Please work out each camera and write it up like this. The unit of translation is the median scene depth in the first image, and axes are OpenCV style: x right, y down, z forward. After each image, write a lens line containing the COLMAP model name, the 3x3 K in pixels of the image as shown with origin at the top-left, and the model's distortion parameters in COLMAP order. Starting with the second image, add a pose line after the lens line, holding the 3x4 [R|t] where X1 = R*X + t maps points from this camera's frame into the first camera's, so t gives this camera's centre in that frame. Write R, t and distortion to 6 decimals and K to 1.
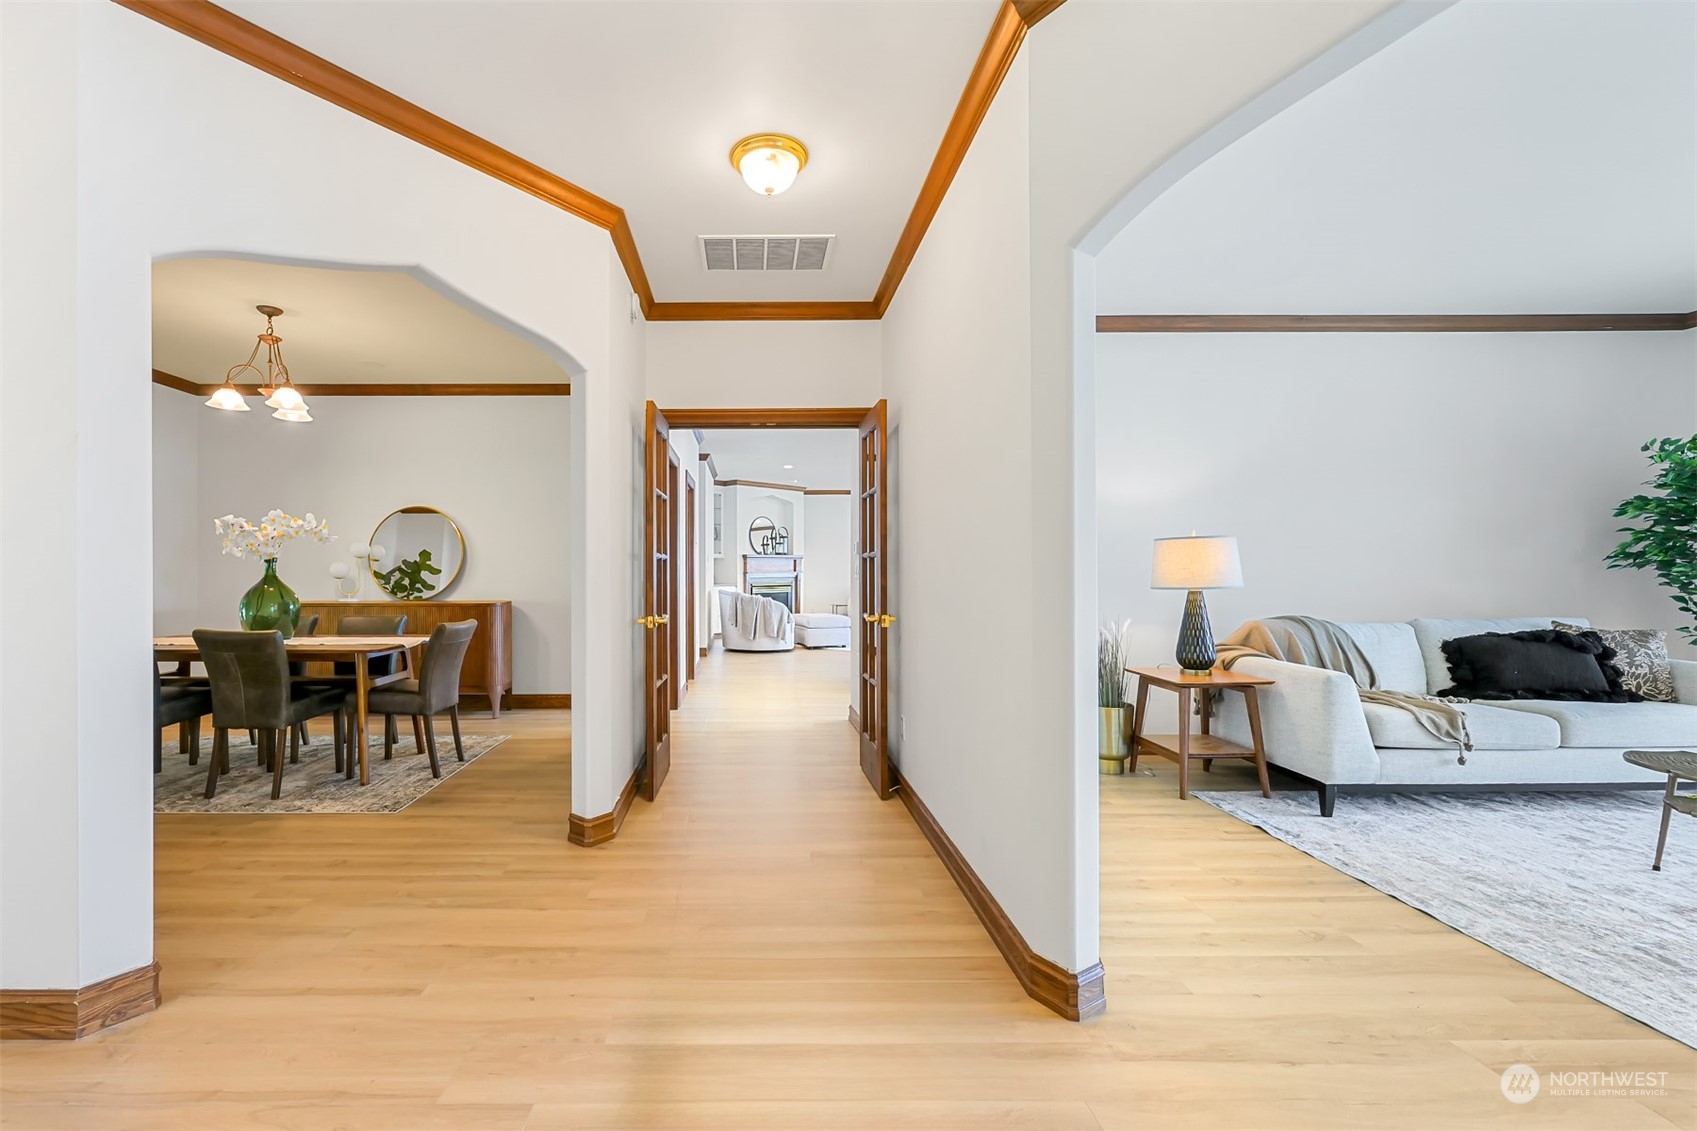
lens RADIAL K [[870.3, 0, 840.0], [0, 870.3, 575.5], [0, 0, 1]] dist [-0.003216, -0.000072]
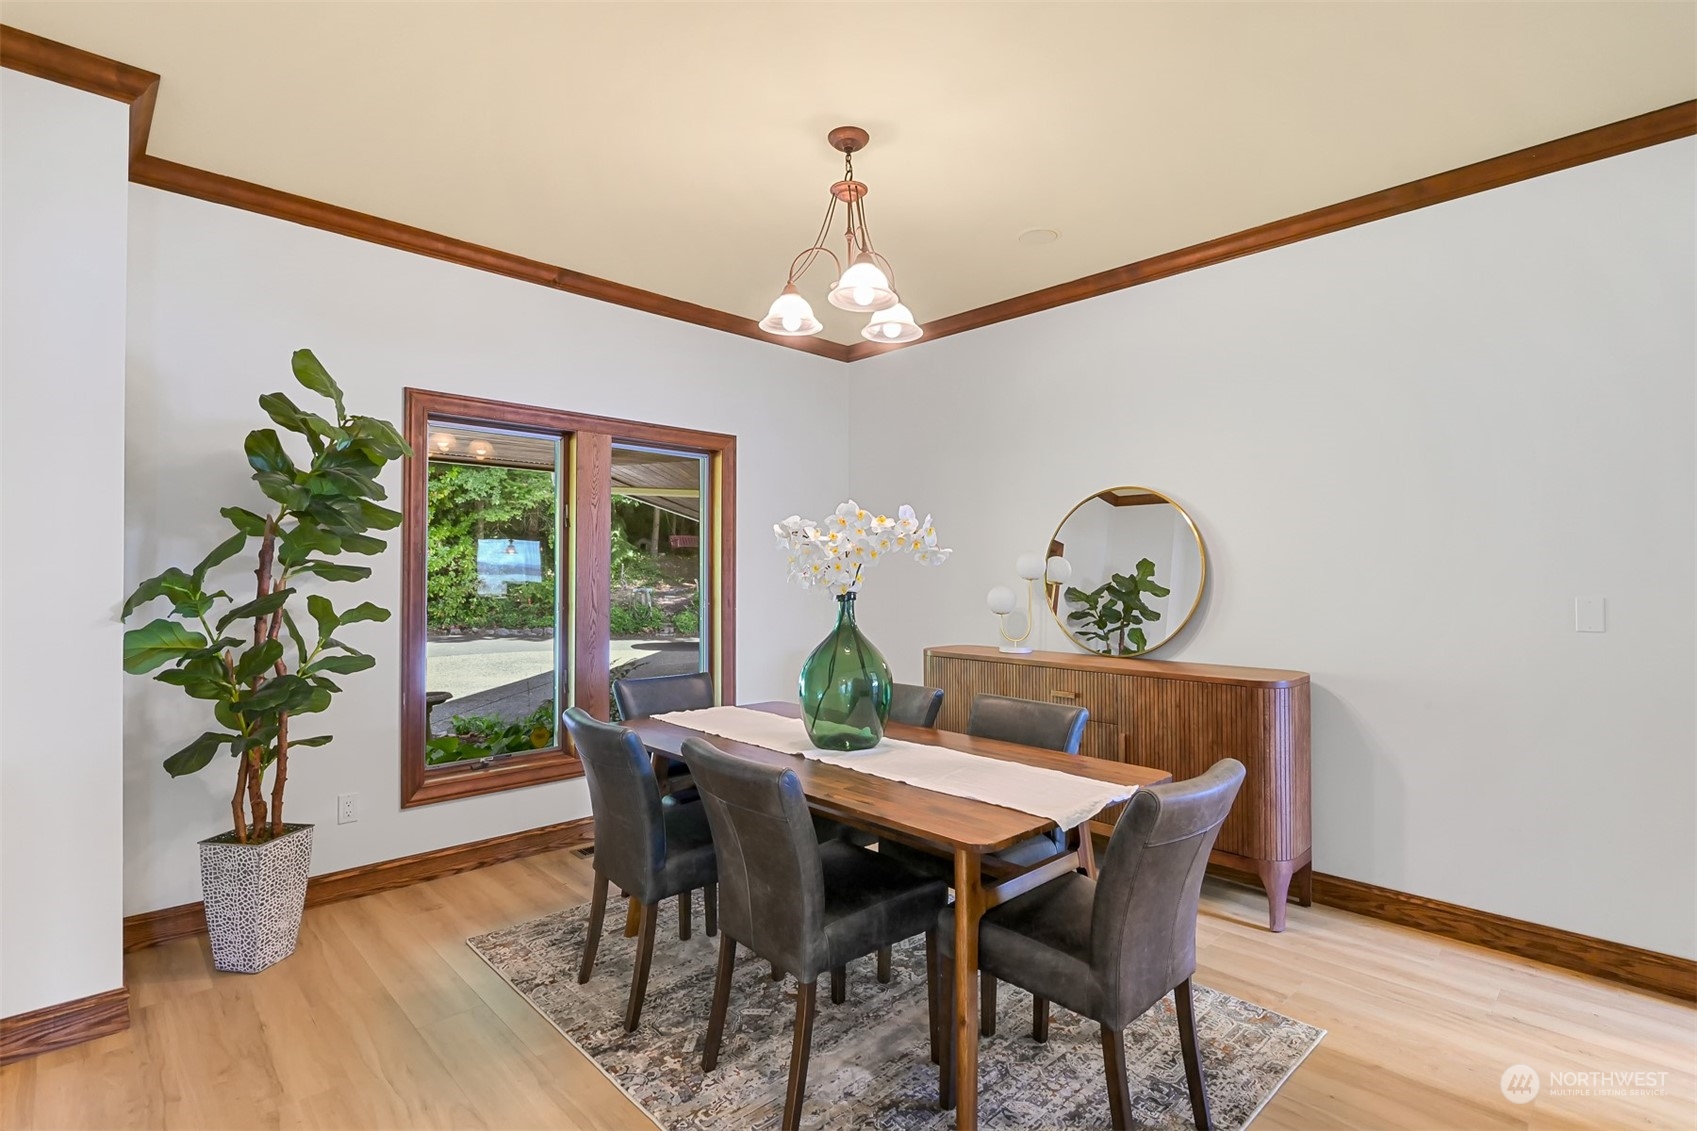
lens RADIAL K [[817.5, 0, 843.3], [0, 817.5, 568.3], [0, 0, 1]] dist [-0.003142, 0.000083]
pose [[0.680114, -0.004866, -0.733090, -0.235433], [0.003766, 0.999988, -0.003145, -0.027502], [0.733097, -0.000622, 0.680124, 0.540144]]
